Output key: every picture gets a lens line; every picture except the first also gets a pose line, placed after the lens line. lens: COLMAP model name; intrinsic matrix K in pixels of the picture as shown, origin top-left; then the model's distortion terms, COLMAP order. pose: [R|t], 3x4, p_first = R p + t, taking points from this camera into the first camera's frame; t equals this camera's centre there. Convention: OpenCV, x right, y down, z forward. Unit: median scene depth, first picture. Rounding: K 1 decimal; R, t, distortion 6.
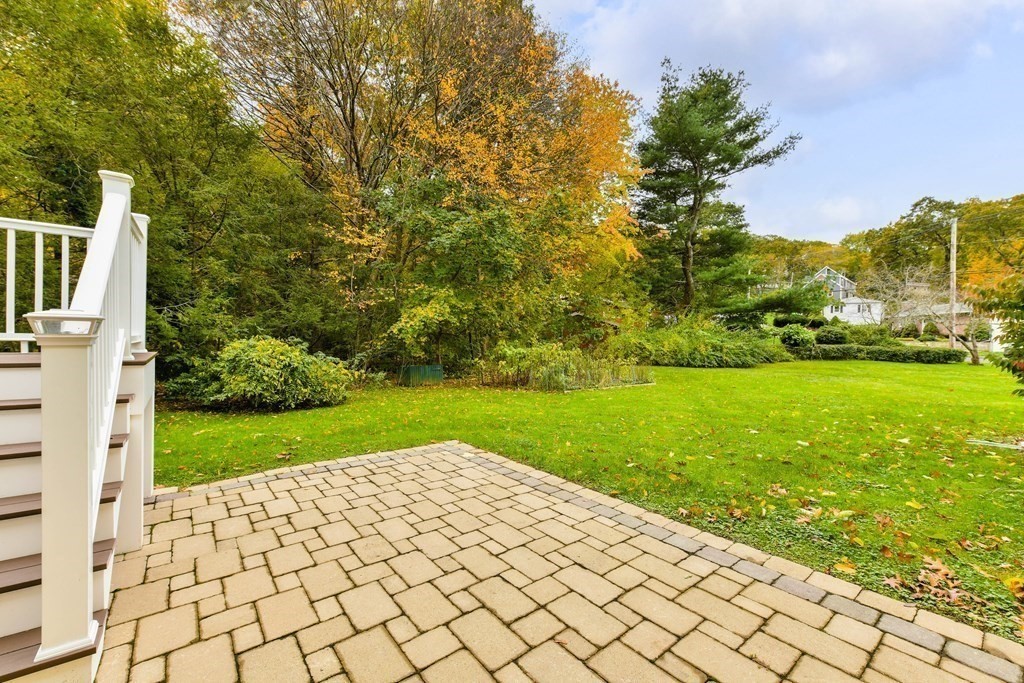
lens RADIAL K [[411.6, 0, 516.8], [0, 411.6, 345.1], [0, 0, 1]] dist [-0.001148, -0.001069]
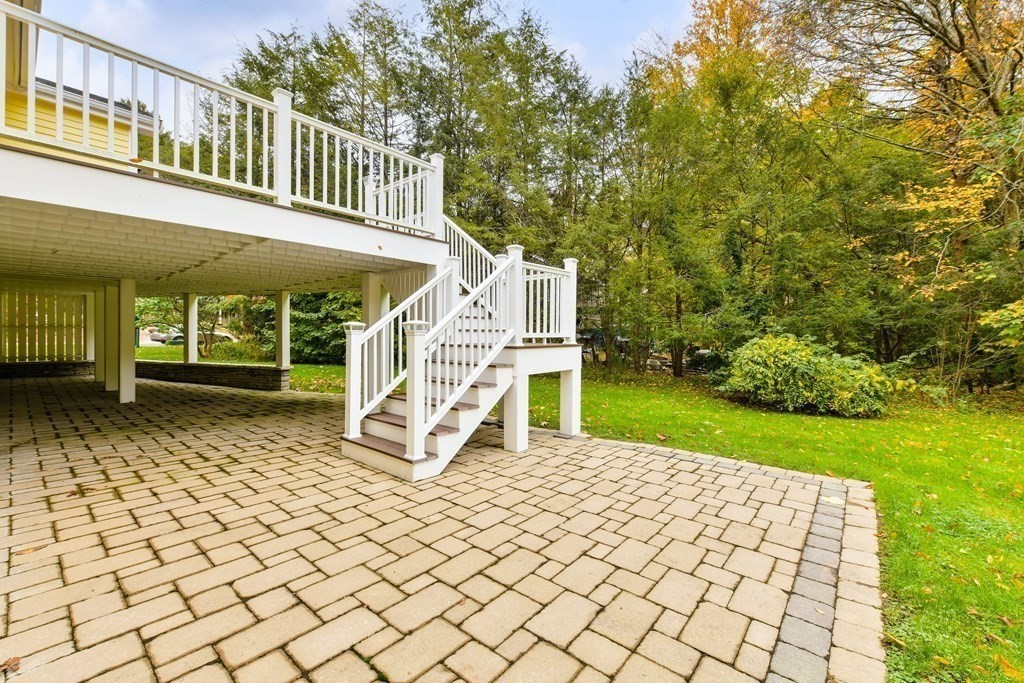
lens RADIAL K [[411.6, 0, 520.0], [0, 411.6, 339.0], [0, 0, 1]] dist [-0.001148, -0.001069]
pose [[0.222157, -0.001814, -0.975009, 0.688177], [-0.016279, 0.999852, -0.005570, 0.010378], [0.974875, 0.017109, 0.222095, 0.502555]]
